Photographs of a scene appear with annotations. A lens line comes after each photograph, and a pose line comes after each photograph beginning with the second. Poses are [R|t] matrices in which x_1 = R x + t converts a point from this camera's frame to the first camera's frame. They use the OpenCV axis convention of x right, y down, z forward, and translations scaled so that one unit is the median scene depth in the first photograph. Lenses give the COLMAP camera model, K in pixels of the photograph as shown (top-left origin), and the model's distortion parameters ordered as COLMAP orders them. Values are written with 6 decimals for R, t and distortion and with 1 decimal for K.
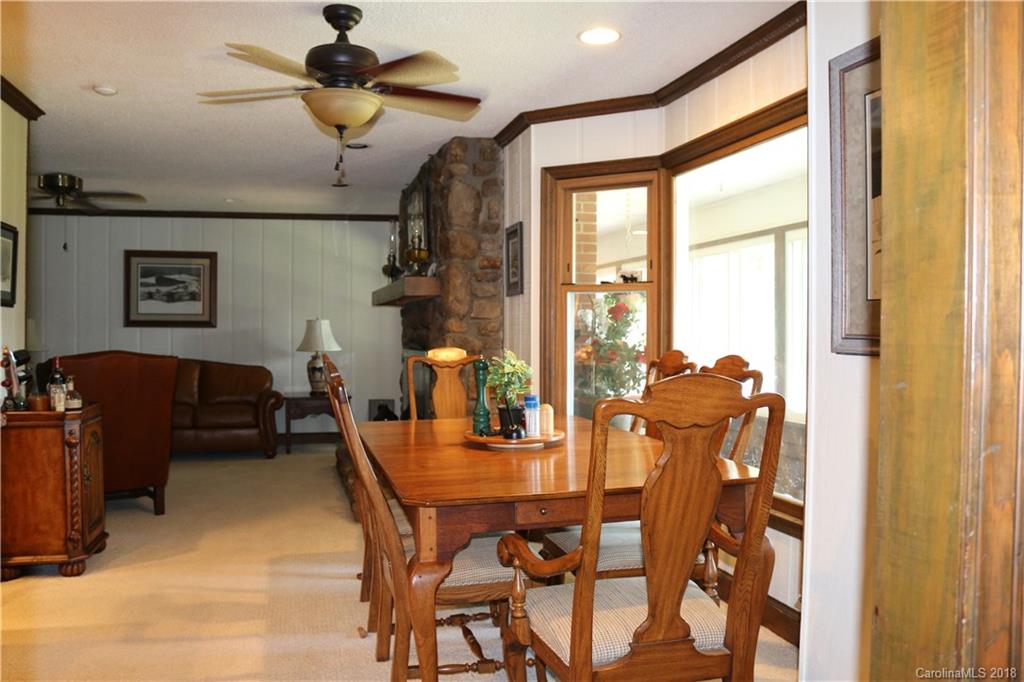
lens RADIAL K [[832.6, 0, 513.7], [0, 832.6, 343.4], [0, 0, 1]] dist [-0.085408, 0.011267]
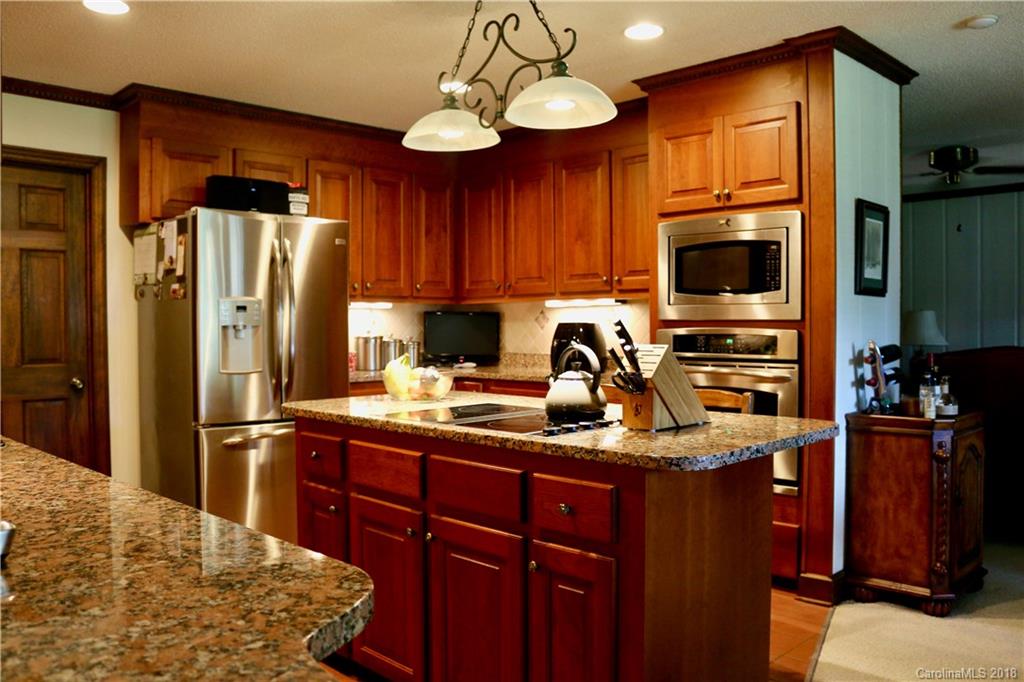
lens RADIAL K [[832.6, 0, 516.0], [0, 832.6, 347.5], [0, 0, 1]] dist [-0.085408, 0.011267]
pose [[0.503912, 0.013827, -0.863644, -0.046063], [-0.002530, 0.999891, 0.014533, -0.000768], [0.863751, -0.005138, 0.503893, 0.202659]]
